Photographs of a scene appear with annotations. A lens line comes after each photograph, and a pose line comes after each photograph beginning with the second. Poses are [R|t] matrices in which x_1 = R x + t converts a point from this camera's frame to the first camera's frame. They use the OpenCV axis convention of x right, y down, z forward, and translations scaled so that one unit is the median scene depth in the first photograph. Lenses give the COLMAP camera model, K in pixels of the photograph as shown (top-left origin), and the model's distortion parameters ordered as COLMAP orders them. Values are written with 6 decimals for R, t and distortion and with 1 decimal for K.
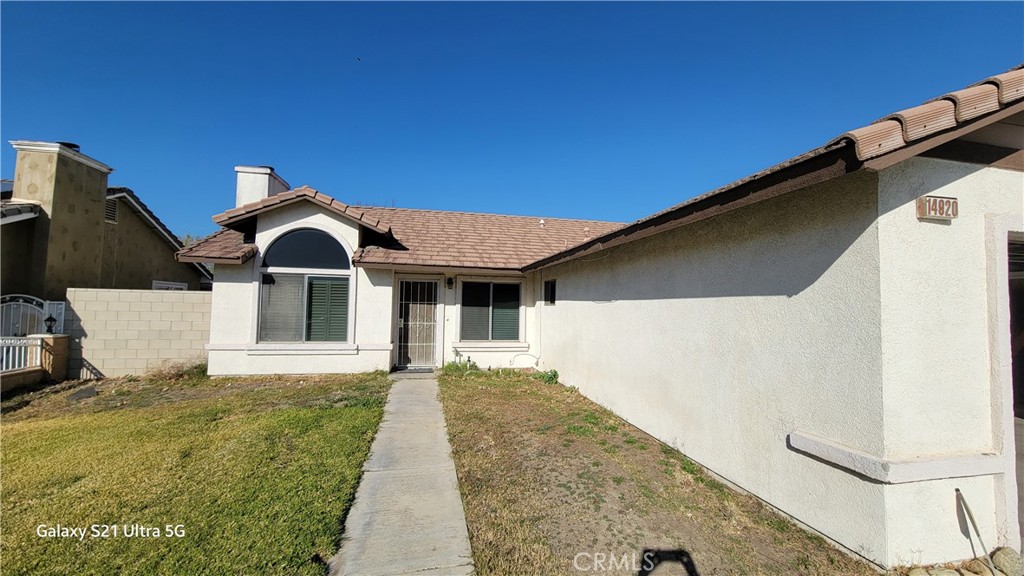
lens RADIAL K [[419.4, 0, 511.2], [0, 419.4, 284.1], [0, 0, 1]] dist [-0.001648, -0.000229]
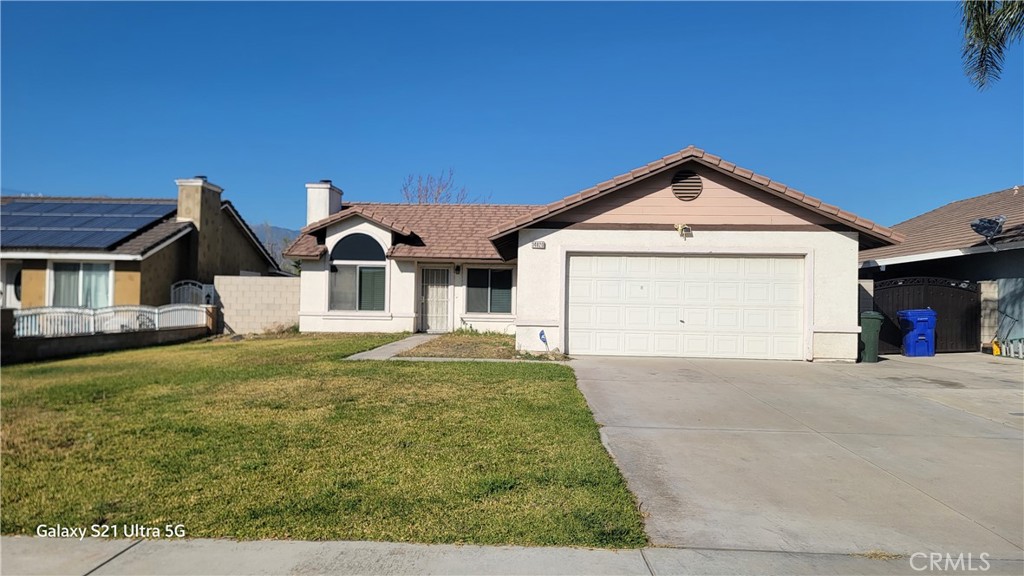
lens RADIAL K [[700.8, 0, 512.0], [0, 700.8, 288.0], [0, 0, 1]] dist [0.066290, -0.000346]
pose [[0.972873, -0.007693, -0.231210, 0.588624], [0.013436, 0.999639, 0.023274, 0.006551], [0.230948, -0.025749, 0.972625, -1.237580]]
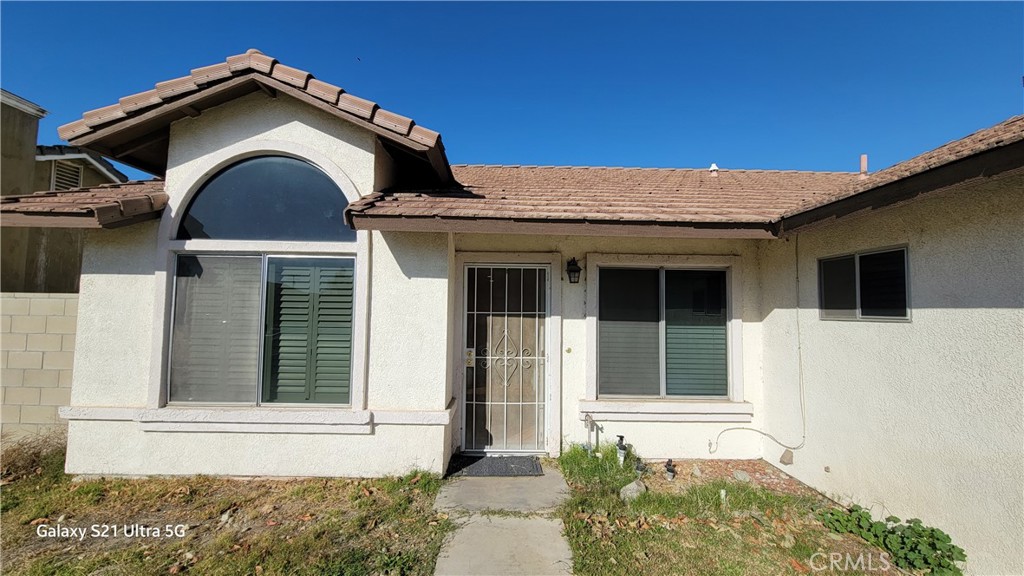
lens RADIAL K [[419.4, 0, 511.2], [0, 419.4, 284.1], [0, 0, 1]] dist [-0.001648, -0.000229]
pose [[0.981810, -0.016774, -0.189122, -0.138166], [0.014761, 0.999818, -0.012050, 0.018813], [0.189290, 0.009039, 0.981880, 0.590571]]
